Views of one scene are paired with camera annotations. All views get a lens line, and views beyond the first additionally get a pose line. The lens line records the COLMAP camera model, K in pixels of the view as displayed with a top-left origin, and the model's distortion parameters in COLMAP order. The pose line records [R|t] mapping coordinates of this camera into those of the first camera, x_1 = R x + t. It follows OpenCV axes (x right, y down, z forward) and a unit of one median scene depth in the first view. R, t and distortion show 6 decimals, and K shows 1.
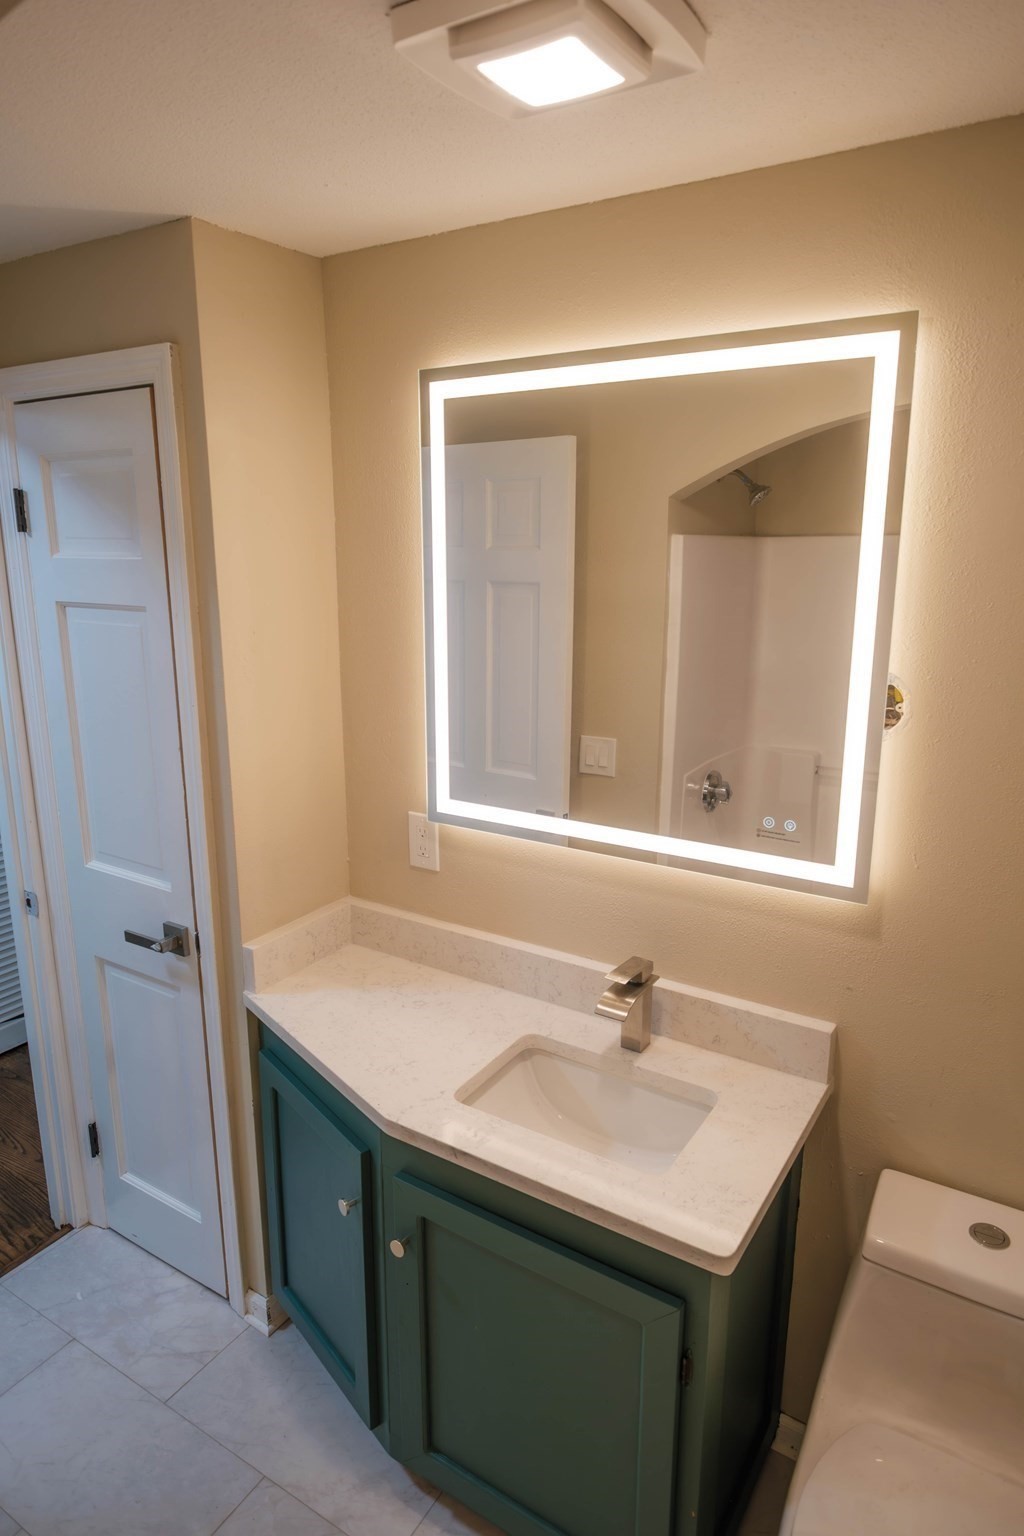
lens RADIAL K [[965.6, 0, 512.0], [0, 965.6, 768.0], [0, 0, 1]] dist [-0.003988, 0.001195]
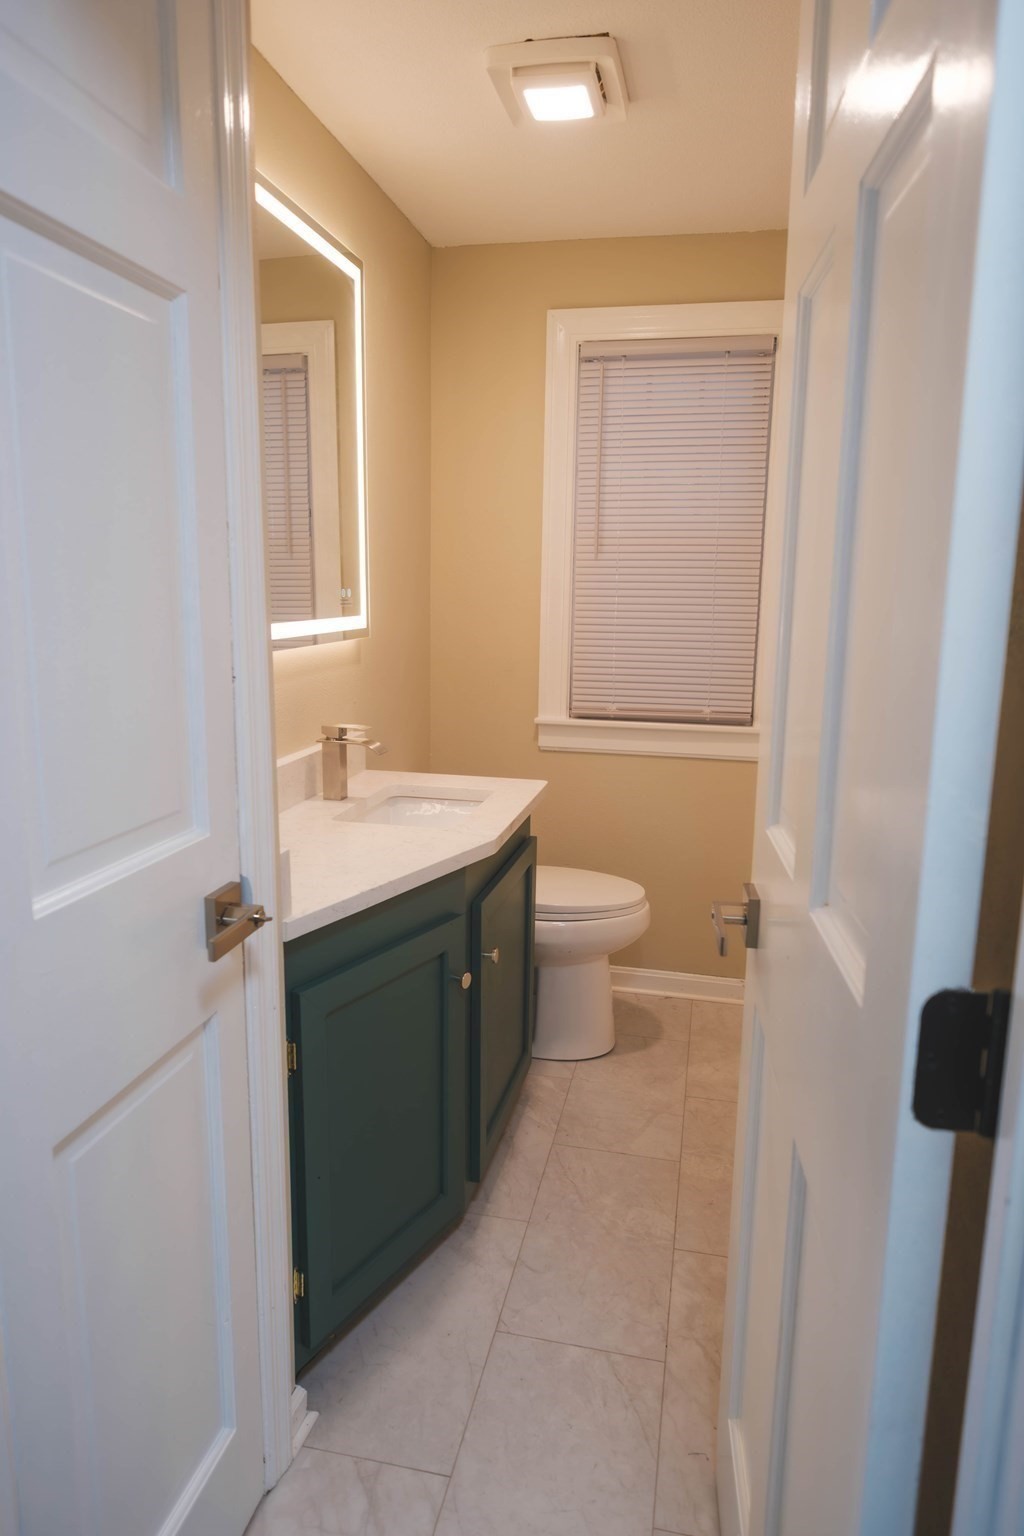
lens RADIAL K [[965.6, 0, 512.0], [0, 965.6, 768.0], [0, 0, 1]] dist [-0.003988, 0.001195]
pose [[-0.348399, -0.174632, 0.920935, -1.035343], [0.221842, 0.939218, 0.262024, -0.019348], [-0.910717, 0.295591, -0.288481, 1.102262]]
